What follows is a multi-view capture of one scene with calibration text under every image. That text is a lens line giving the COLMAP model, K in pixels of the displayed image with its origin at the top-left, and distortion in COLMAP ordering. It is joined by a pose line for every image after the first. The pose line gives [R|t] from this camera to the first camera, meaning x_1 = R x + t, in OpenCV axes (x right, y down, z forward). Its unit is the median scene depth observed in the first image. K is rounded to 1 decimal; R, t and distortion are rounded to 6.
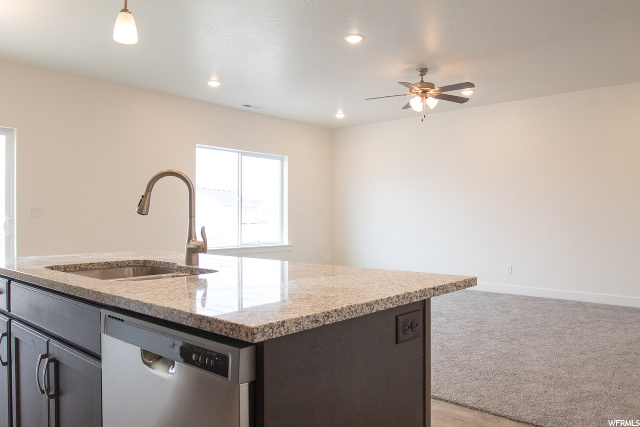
lens RADIAL K [[479.6, 0, 320.0], [0, 479.6, 213.5], [0, 0, 1]] dist [-0.042295, -0.000363]
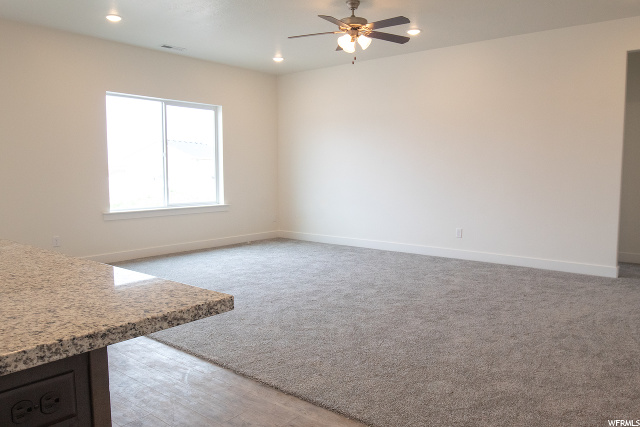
lens RADIAL K [[486.9, 0, 327.4], [0, 486.9, 215.2], [0, 0, 1]] dist [-0.036688, 0.001037]
pose [[0.998780, -0.005270, 0.049094, 0.124167], [0.000373, 0.995066, 0.099217, -0.010188], [-0.049374, -0.099077, 0.993854, 0.111477]]
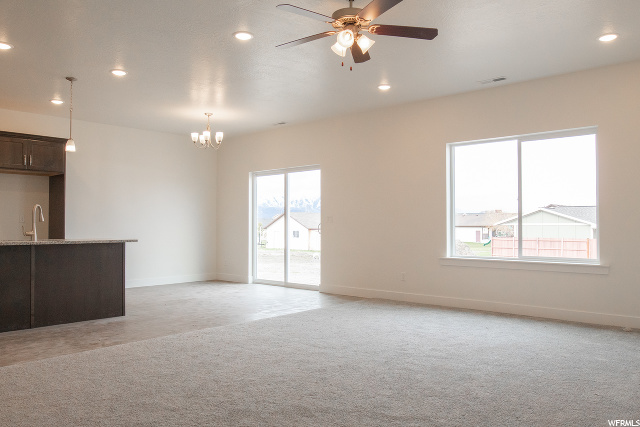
lens RADIAL K [[479.6, 0, 320.0], [0, 479.6, 213.5], [0, 0, 1]] dist [-0.042295, -0.000363]
pose [[0.004842, -0.017901, -0.999828, 0.834615], [0.017746, 0.999684, -0.017812, 0.002026], [0.999831, -0.017657, 0.005159, 0.949883]]
